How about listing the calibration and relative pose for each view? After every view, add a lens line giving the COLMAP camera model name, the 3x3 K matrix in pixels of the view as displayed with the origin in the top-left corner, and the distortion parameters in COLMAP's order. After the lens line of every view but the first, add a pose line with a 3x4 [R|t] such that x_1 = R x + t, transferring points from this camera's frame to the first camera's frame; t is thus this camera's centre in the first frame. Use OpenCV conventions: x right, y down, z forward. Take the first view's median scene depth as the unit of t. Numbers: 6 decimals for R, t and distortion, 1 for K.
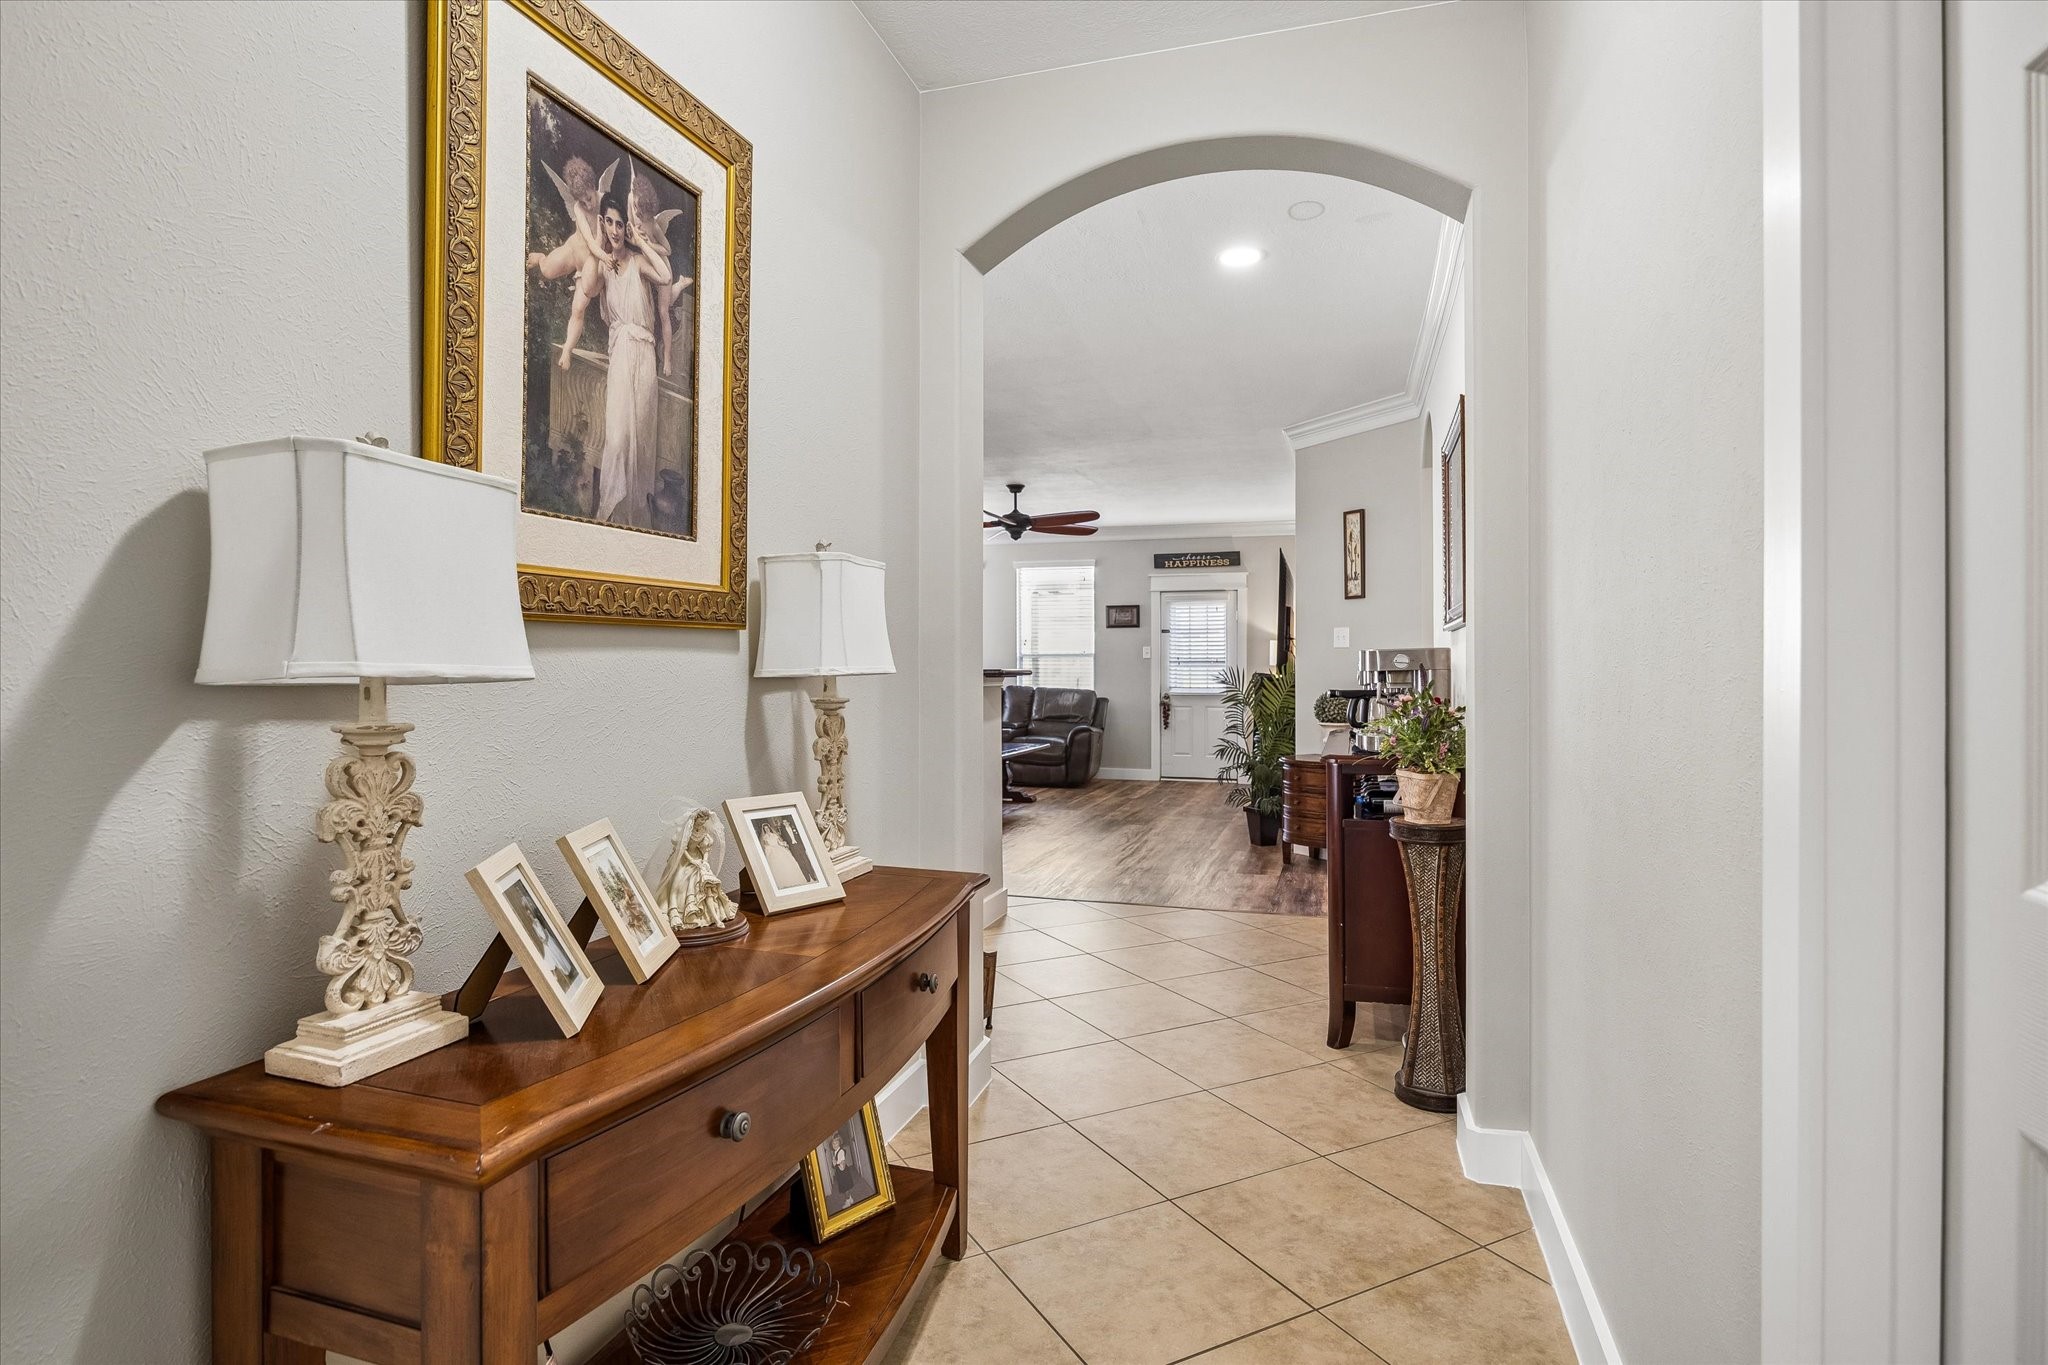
lens RADIAL K [[1029.4, 0, 1017.3], [0, 1029.4, 673.9], [0, 0, 1]] dist [-0.015734, -0.000128]
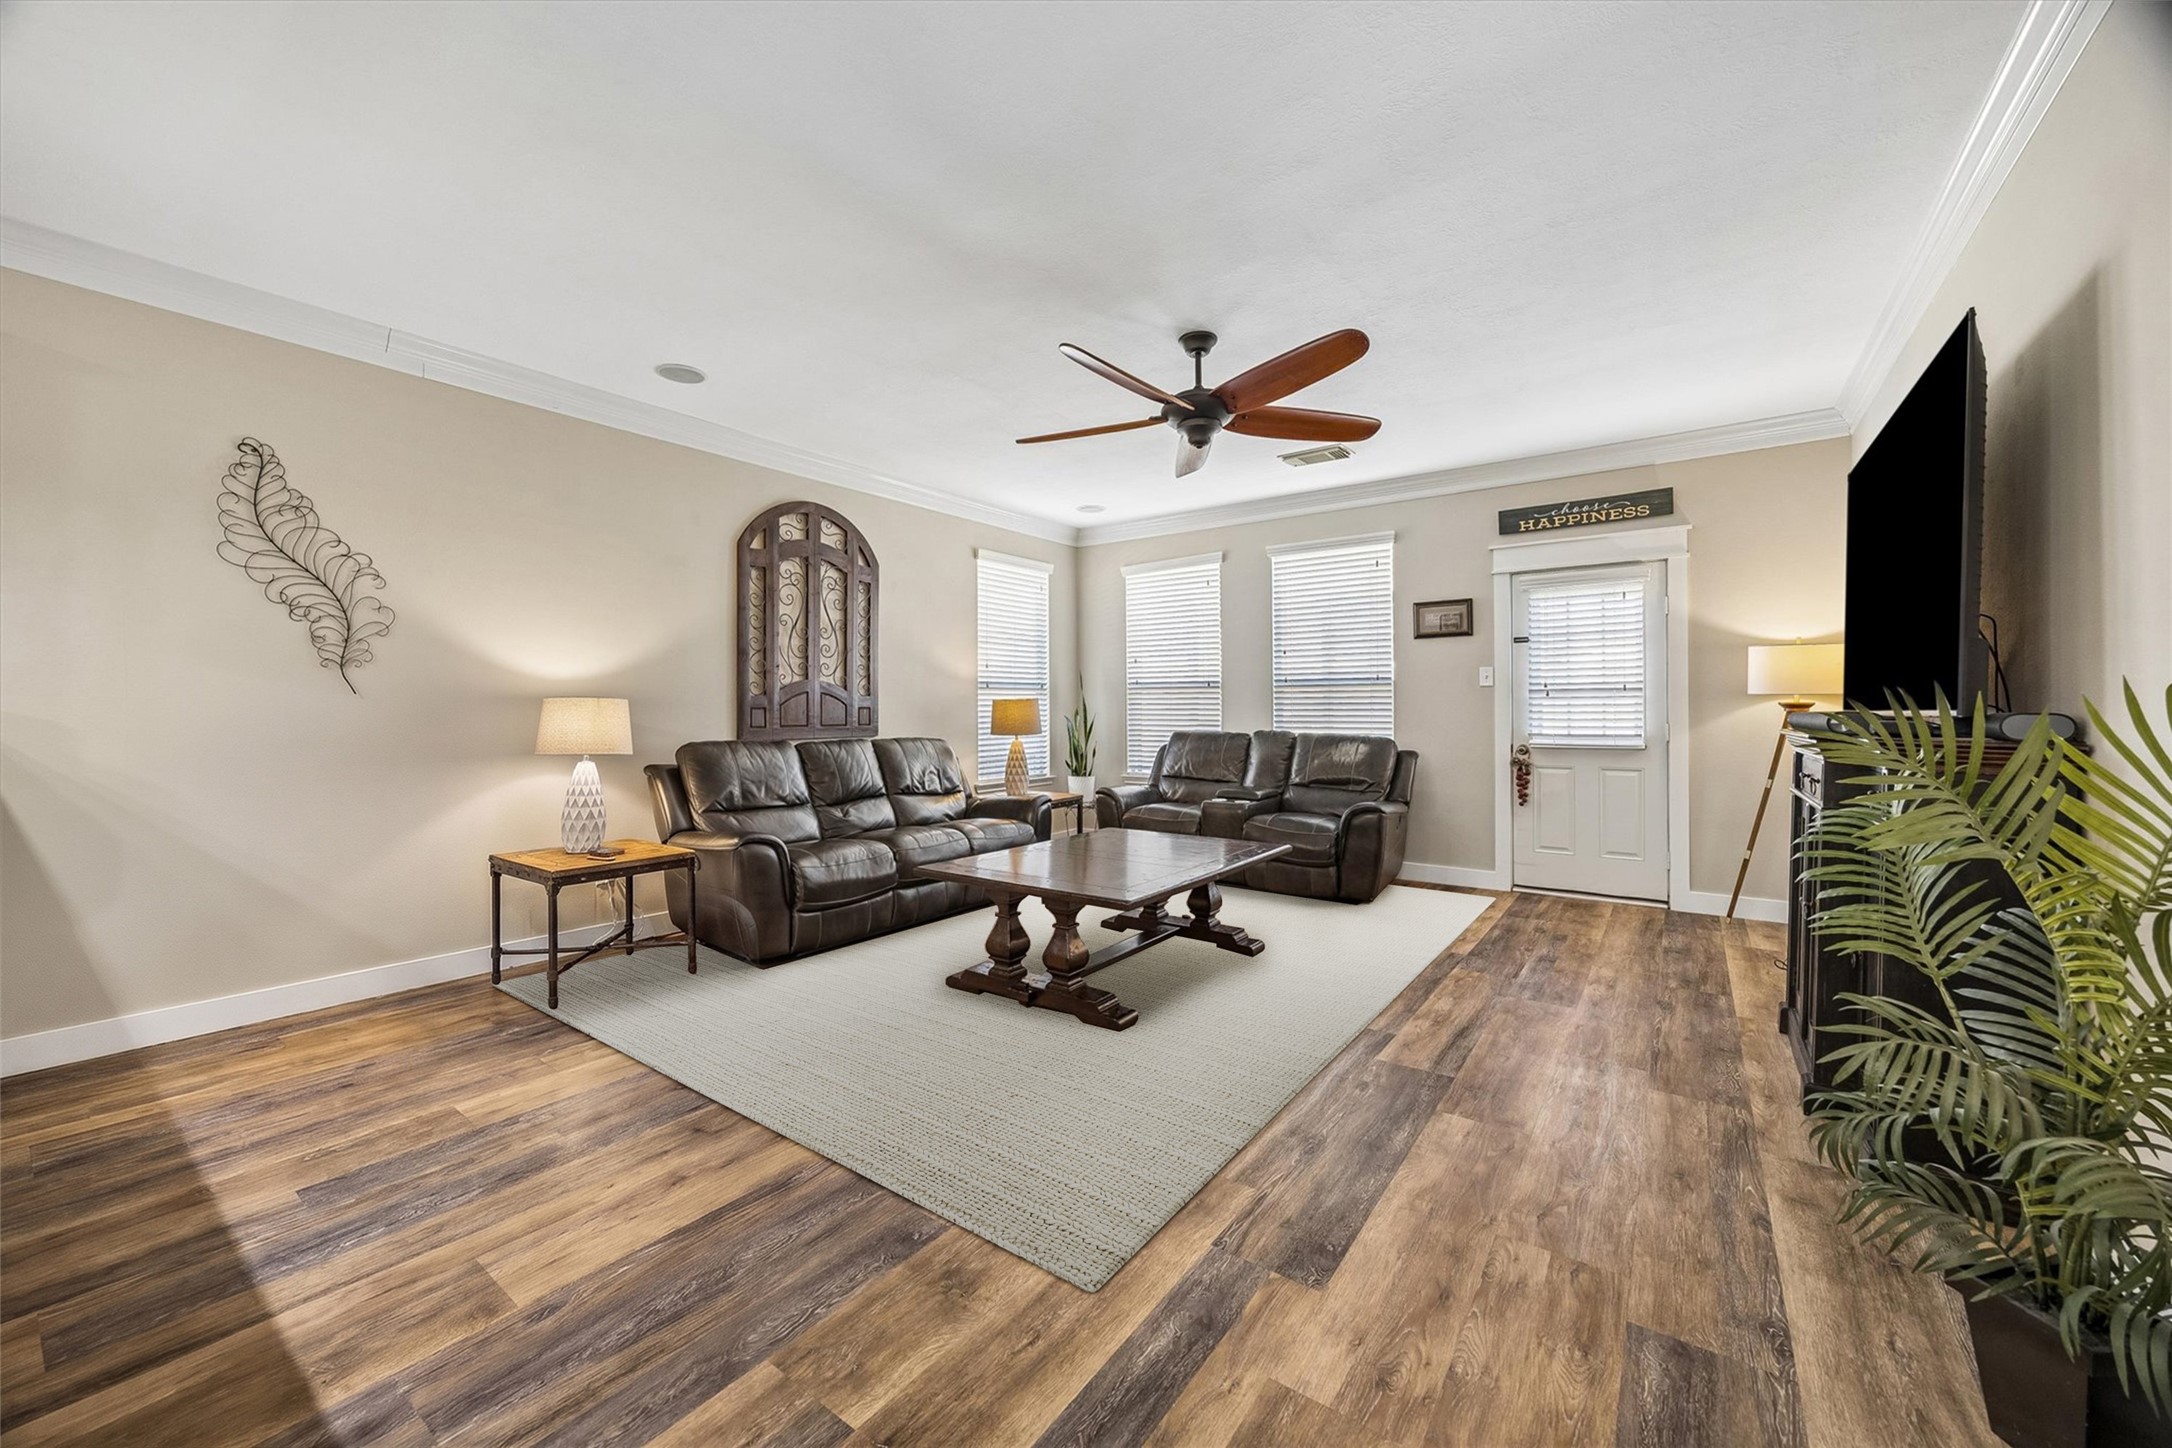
lens RADIAL K [[828.8, 0, 1070.4], [0, 828.8, 709.5], [0, 0, 1]] dist [-0.000473, -0.000450]
pose [[0.945606, -0.007084, -0.325236, 0.072541], [0.005719, 0.999970, -0.005153, -0.000578], [0.325263, 0.003012, 0.945619, 0.629328]]
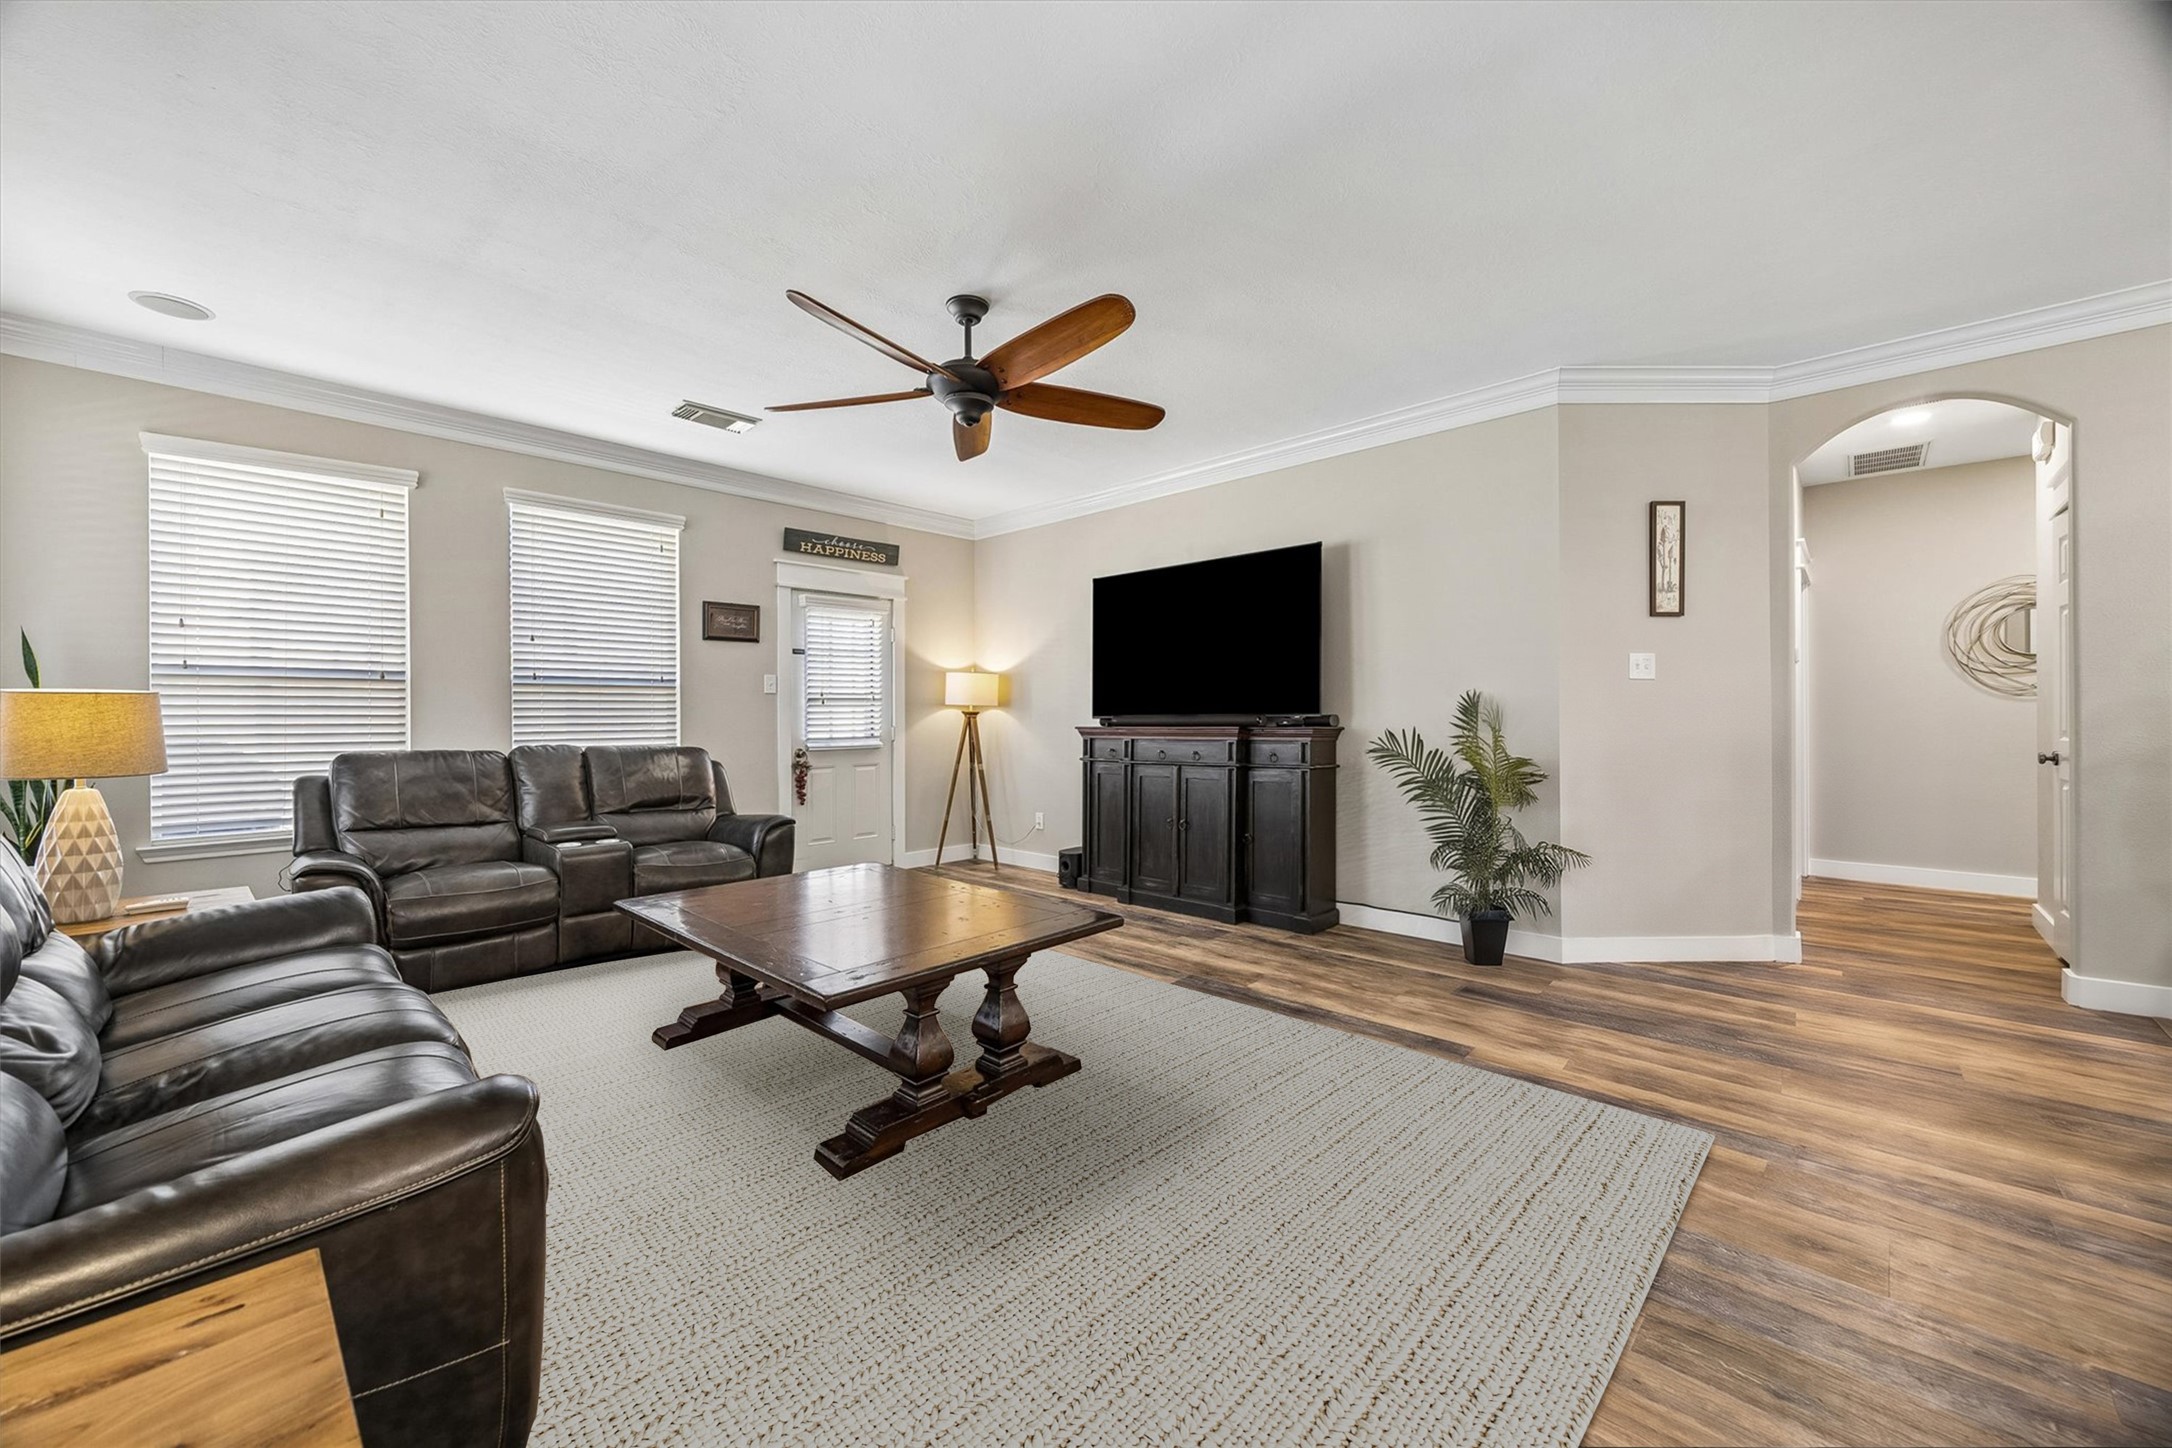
lens RADIAL K [[828.8, 0, 1073.5], [0, 828.8, 719.0], [0, 0, 1]] dist [-0.000473, -0.000450]
pose [[0.449910, -0.009028, 0.893028, -0.324975], [0.008273, 0.999948, 0.005941, -0.001626], [-0.893036, 0.004715, 0.449962, 0.834606]]
